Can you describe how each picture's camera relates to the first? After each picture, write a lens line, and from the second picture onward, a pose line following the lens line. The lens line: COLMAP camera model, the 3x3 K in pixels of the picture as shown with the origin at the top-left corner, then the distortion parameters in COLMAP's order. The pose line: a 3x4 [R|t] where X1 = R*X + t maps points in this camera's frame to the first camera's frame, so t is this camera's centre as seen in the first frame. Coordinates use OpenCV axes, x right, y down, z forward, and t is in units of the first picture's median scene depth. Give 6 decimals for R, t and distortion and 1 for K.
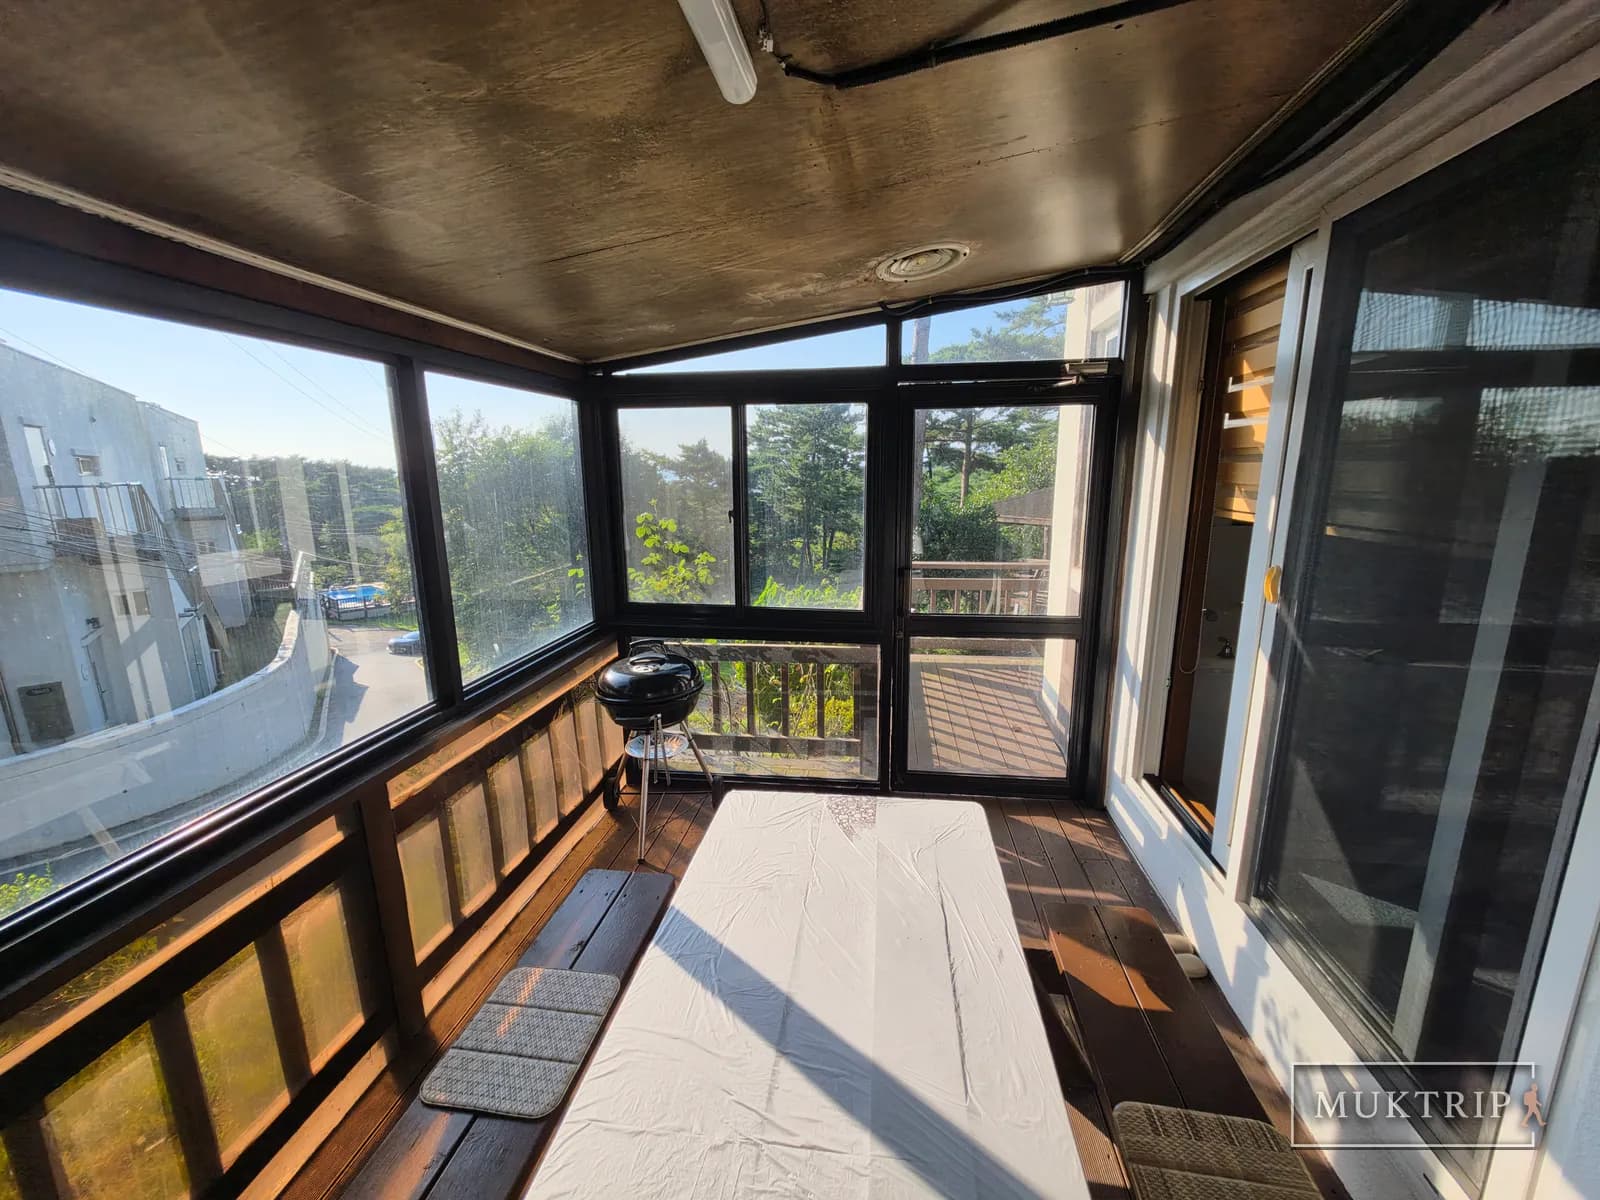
lens RADIAL K [[640.1, 0, 802.5], [0, 640.1, 597.1], [0, 0, 1]] dist [-0.001778, -0.000133]
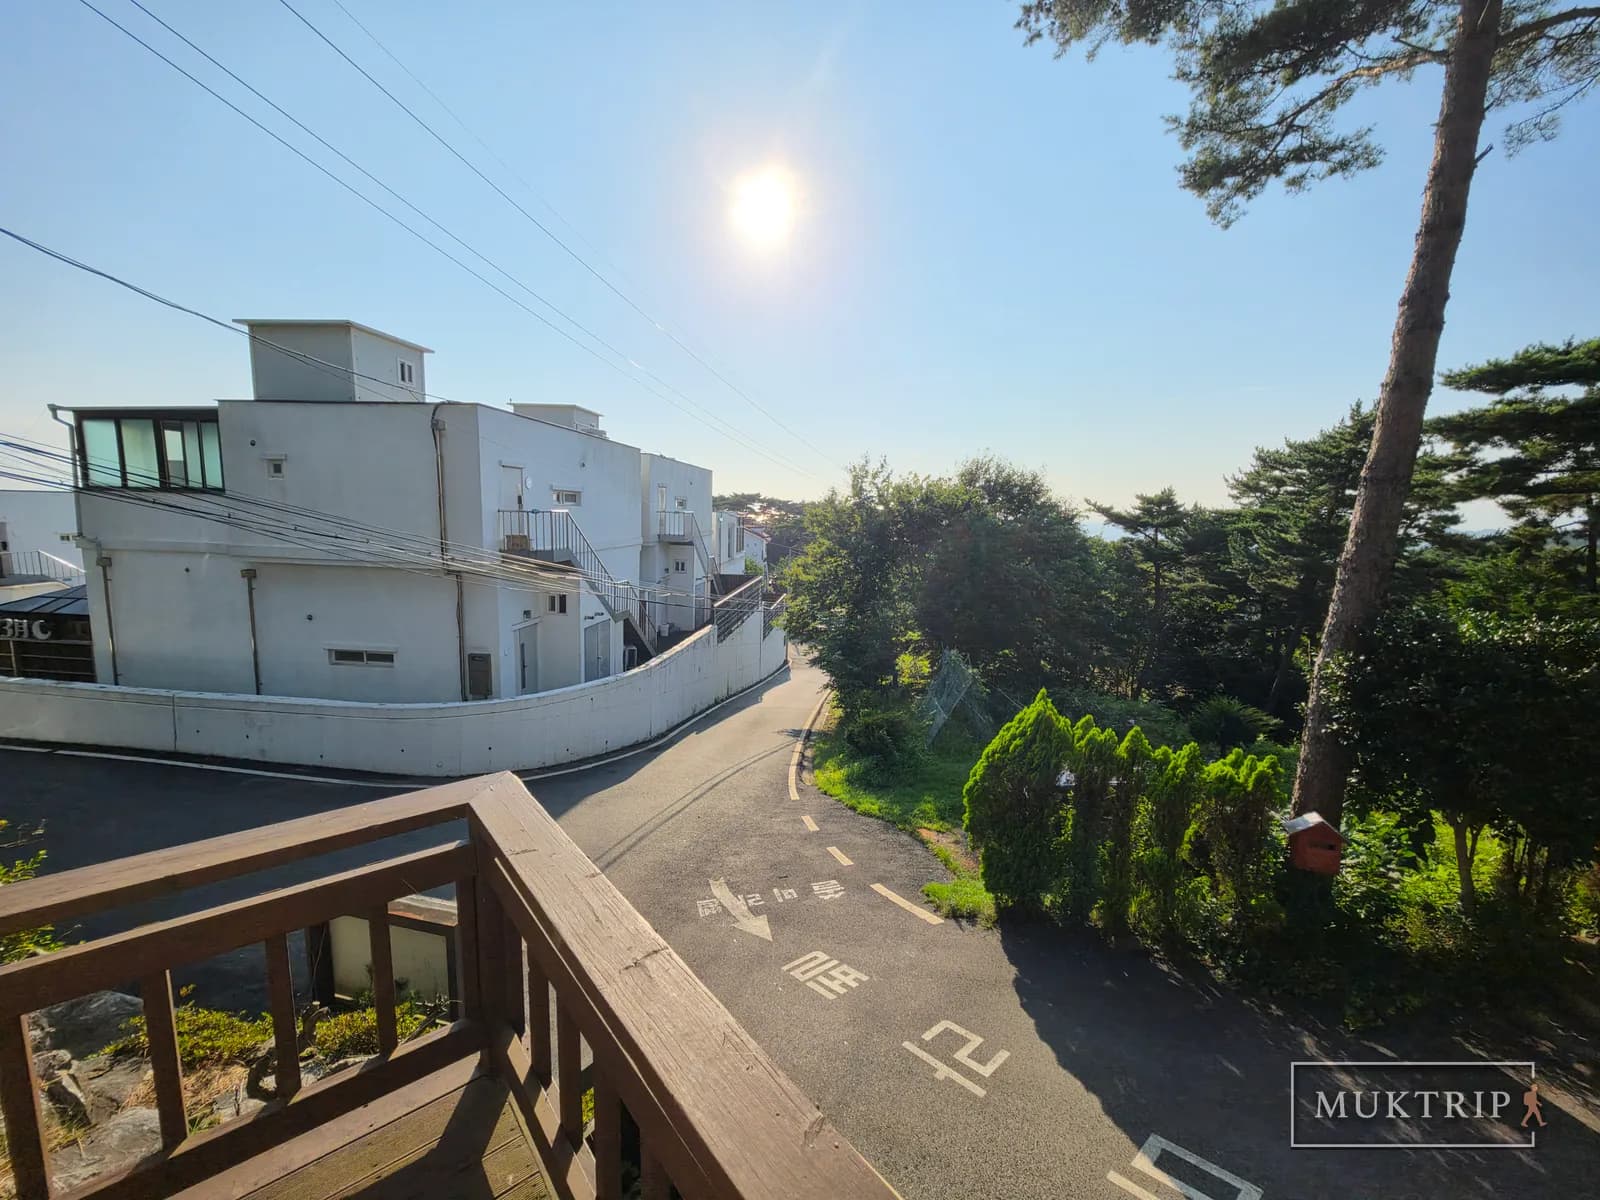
lens RADIAL K [[638.2, 0, 785.9], [0, 638.2, 608.4], [0, 0, 1]] dist [-0.008653, -0.000122]
pose [[0.737154, 0.132232, -0.662660, 0.090224], [-0.171300, 0.985200, 0.006037, -0.041037], [0.653651, 0.109063, 0.748896, 0.205322]]
